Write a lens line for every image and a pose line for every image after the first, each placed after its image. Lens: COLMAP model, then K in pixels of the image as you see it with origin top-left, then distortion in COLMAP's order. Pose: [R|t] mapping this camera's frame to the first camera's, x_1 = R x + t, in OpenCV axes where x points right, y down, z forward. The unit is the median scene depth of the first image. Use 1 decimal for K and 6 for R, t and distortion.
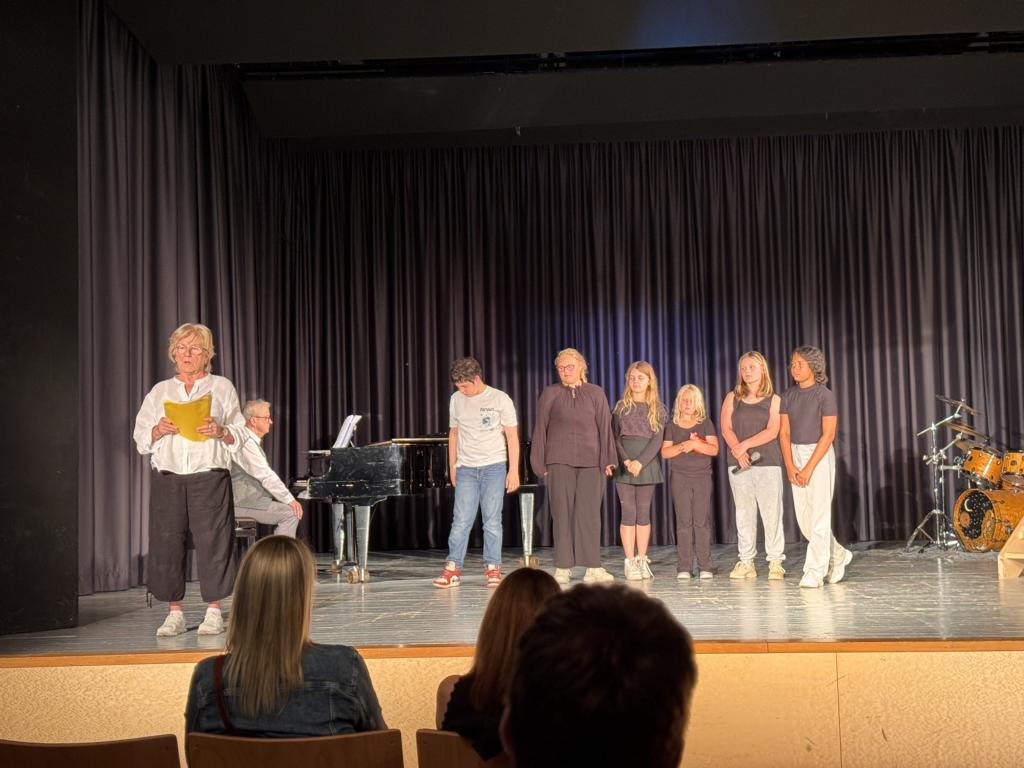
lens RADIAL K [[1428.0, 0, 519.1], [0, 1428.0, 390.4], [0, 0, 1]] dist [0.214813, 0.000000]
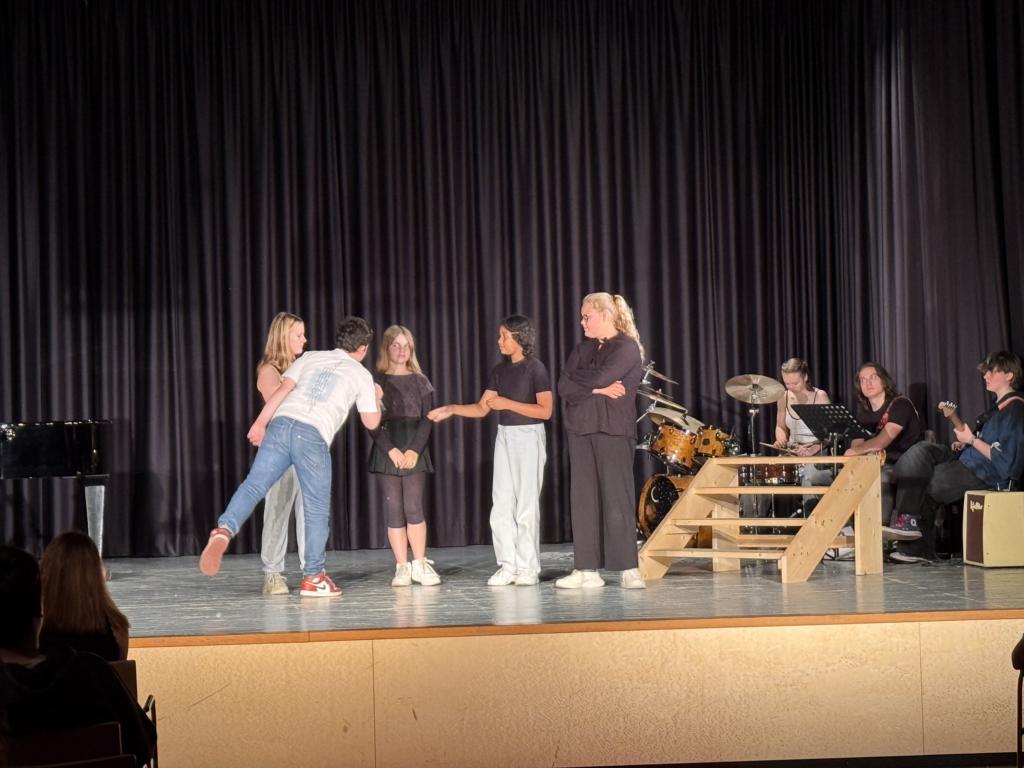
lens RADIAL K [[2719.9, 0, 511.6], [0, 2719.9, 379.9], [0, 0, 1]] dist [0.069520, 0.000000]
pose [[0.989405, 0.002422, 0.145164, 0.013470], [-0.008225, 0.999190, 0.039387, -0.042092], [-0.144951, -0.040163, 0.988623, -0.458428]]
